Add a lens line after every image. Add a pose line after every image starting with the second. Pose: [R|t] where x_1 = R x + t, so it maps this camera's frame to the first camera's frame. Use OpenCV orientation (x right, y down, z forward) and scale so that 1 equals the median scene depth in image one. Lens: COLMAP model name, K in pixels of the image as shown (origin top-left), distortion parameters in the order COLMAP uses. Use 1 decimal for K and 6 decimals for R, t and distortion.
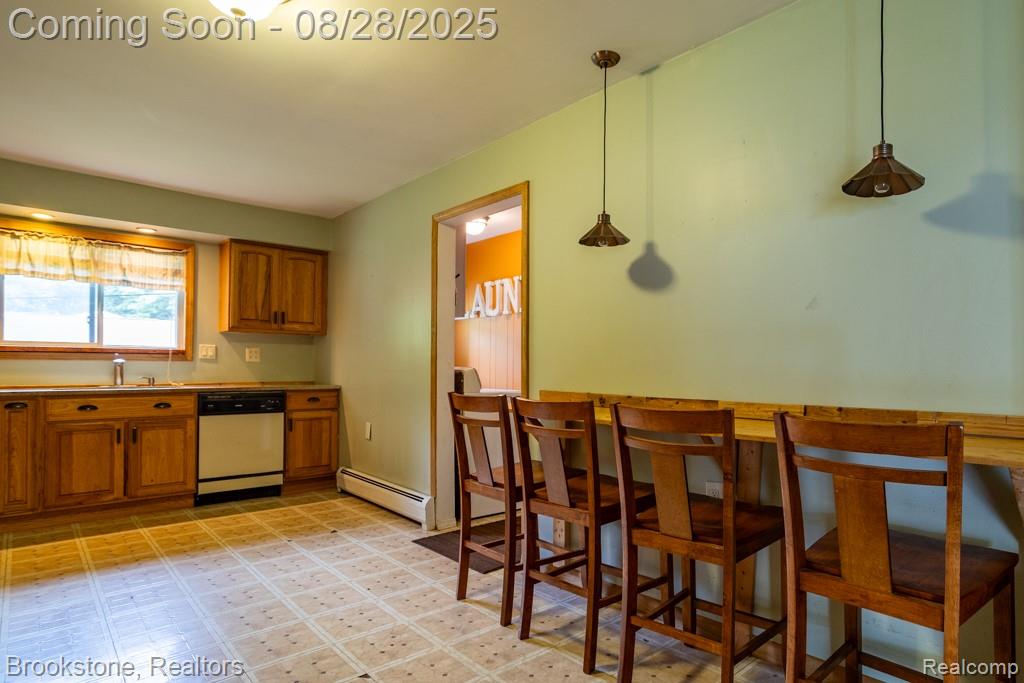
lens RADIAL K [[564.1, 0, 575.4], [0, 564.1, 365.2], [0, 0, 1]] dist [-0.017347, 0.018440]
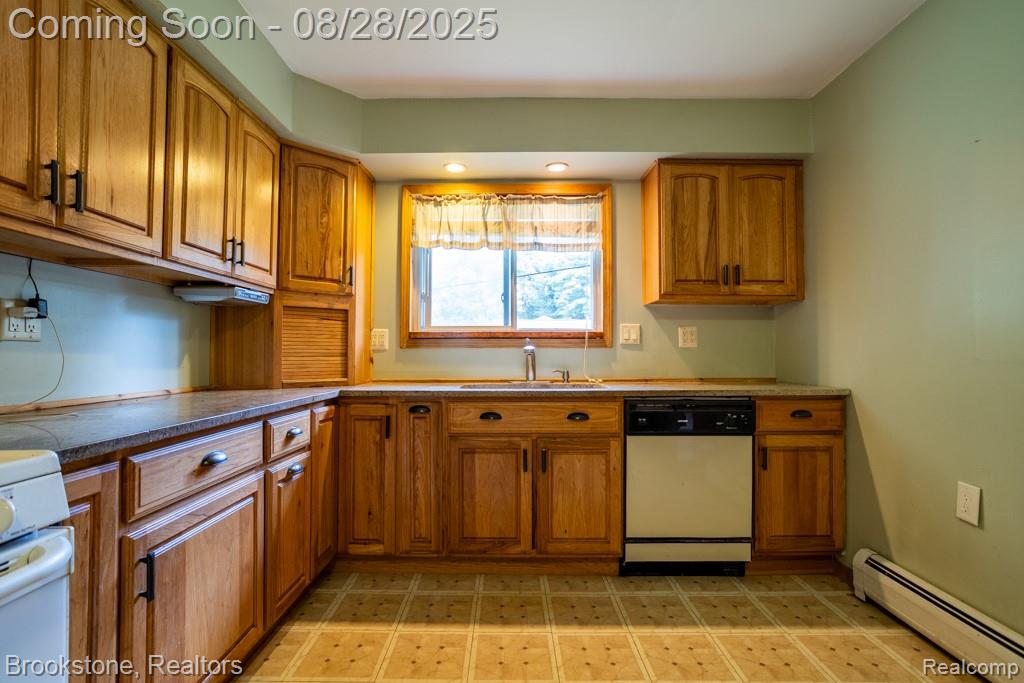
lens RADIAL K [[494.5, 0, 510.0], [0, 494.5, 344.7], [0, 0, 1]] dist [-0.048817, 0.028208]
pose [[0.716270, -0.019092, -0.697562, -0.366483], [0.008361, 0.999789, -0.018779, -0.000321], [0.697774, 0.007619, 0.716278, 0.501591]]
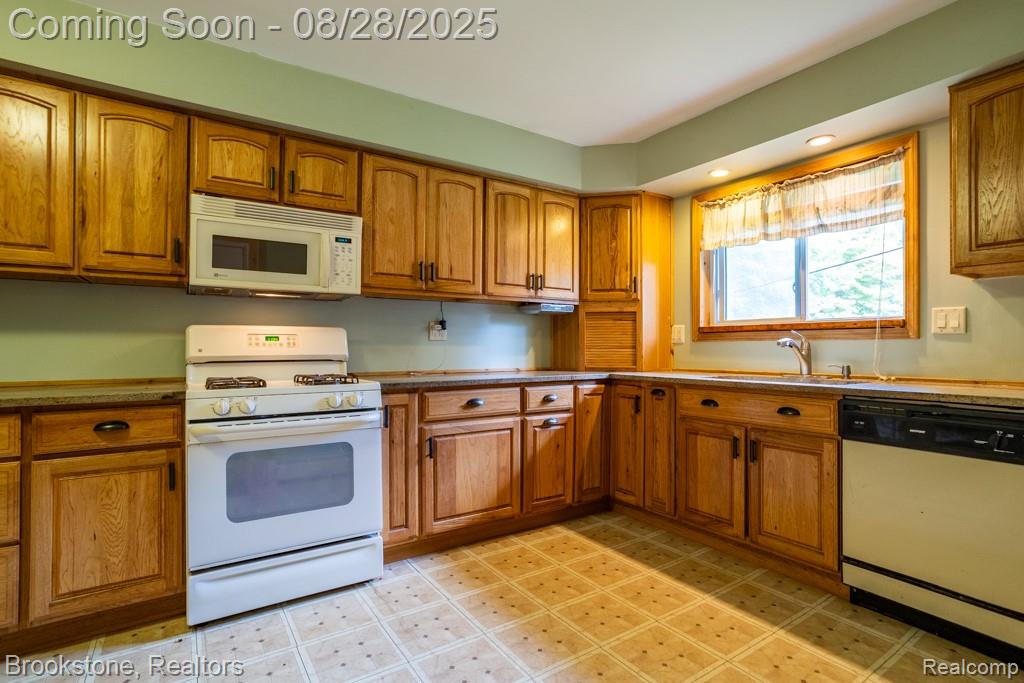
lens RADIAL K [[506.6, 0, 510.1], [0, 506.6, 339.7], [0, 0, 1]] dist [-0.041605, 0.023456]
pose [[-0.181516, -0.020049, -0.983184, -0.127467], [0.004351, 0.999766, -0.021190, 0.002805], [0.983378, -0.008124, -0.181386, 0.741853]]
